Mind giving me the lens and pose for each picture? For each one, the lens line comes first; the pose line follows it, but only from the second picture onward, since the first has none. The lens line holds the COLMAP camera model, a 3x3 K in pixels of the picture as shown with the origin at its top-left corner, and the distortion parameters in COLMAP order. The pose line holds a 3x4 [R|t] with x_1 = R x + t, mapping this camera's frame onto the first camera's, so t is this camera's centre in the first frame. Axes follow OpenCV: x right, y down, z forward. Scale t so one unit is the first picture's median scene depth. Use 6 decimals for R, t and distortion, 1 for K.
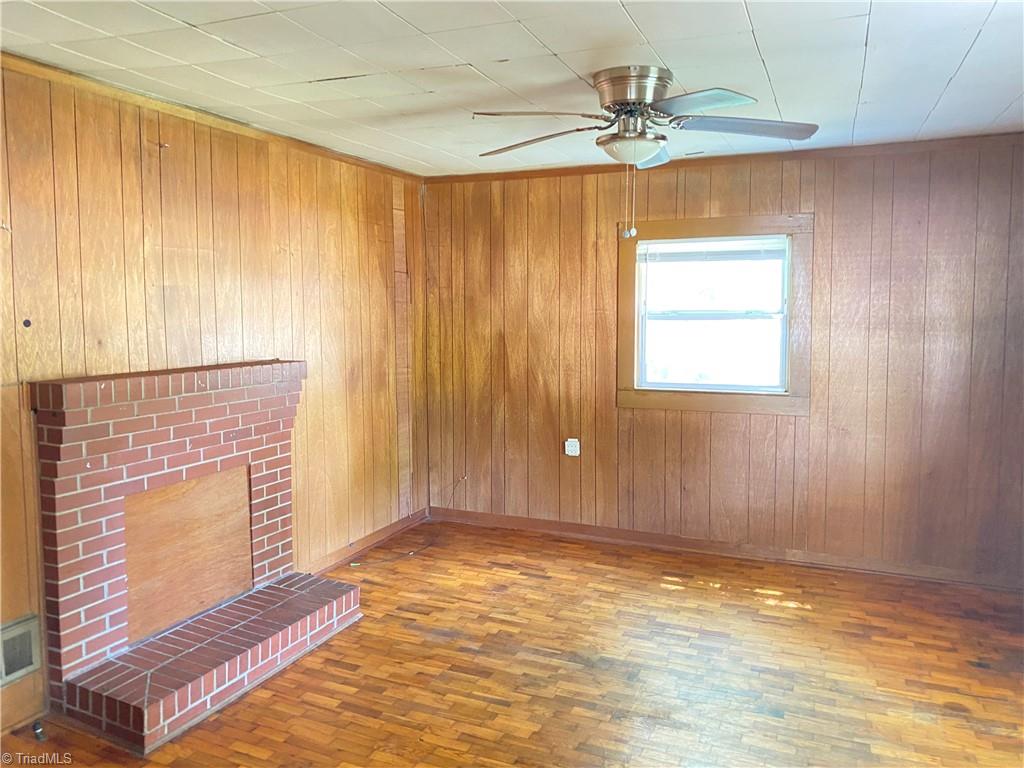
lens RADIAL K [[793.4, 0, 509.1], [0, 793.4, 364.8], [0, 0, 1]] dist [0.068708, -0.070181]
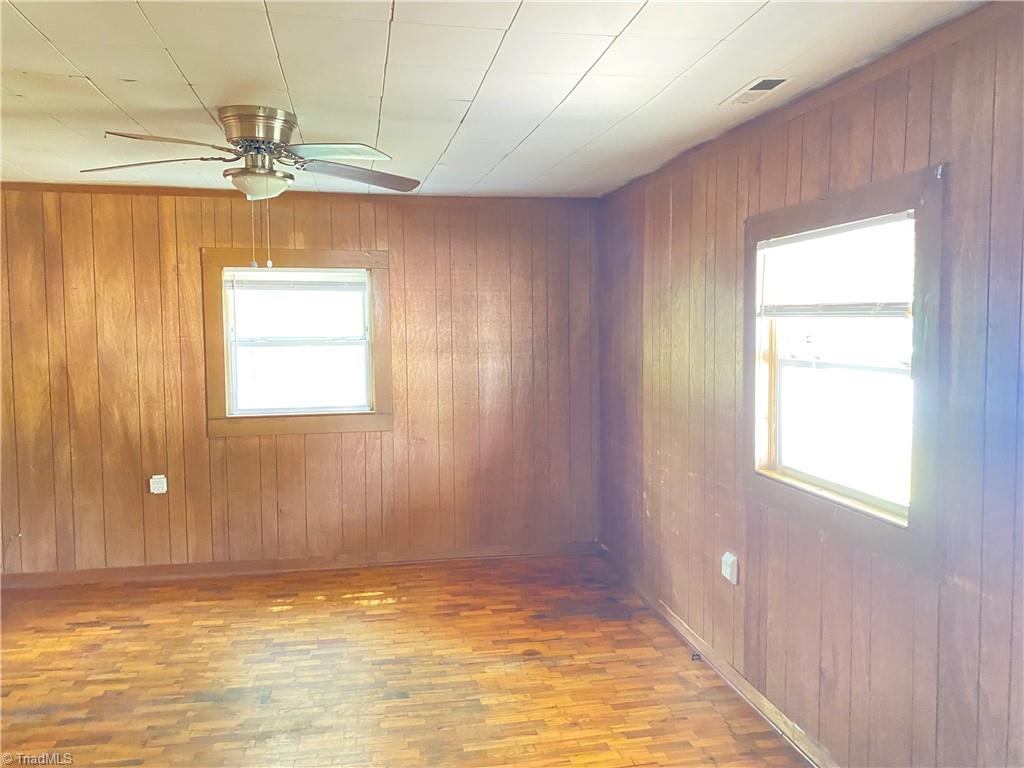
lens RADIAL K [[793.4, 0, 509.1], [0, 793.4, 364.8], [0, 0, 1]] dist [0.068708, -0.070181]
pose [[0.834464, -0.026719, 0.550414, -0.107810], [0.043235, 0.998919, -0.017056, -0.002471], [-0.549363, 0.038029, 0.834718, -0.026993]]
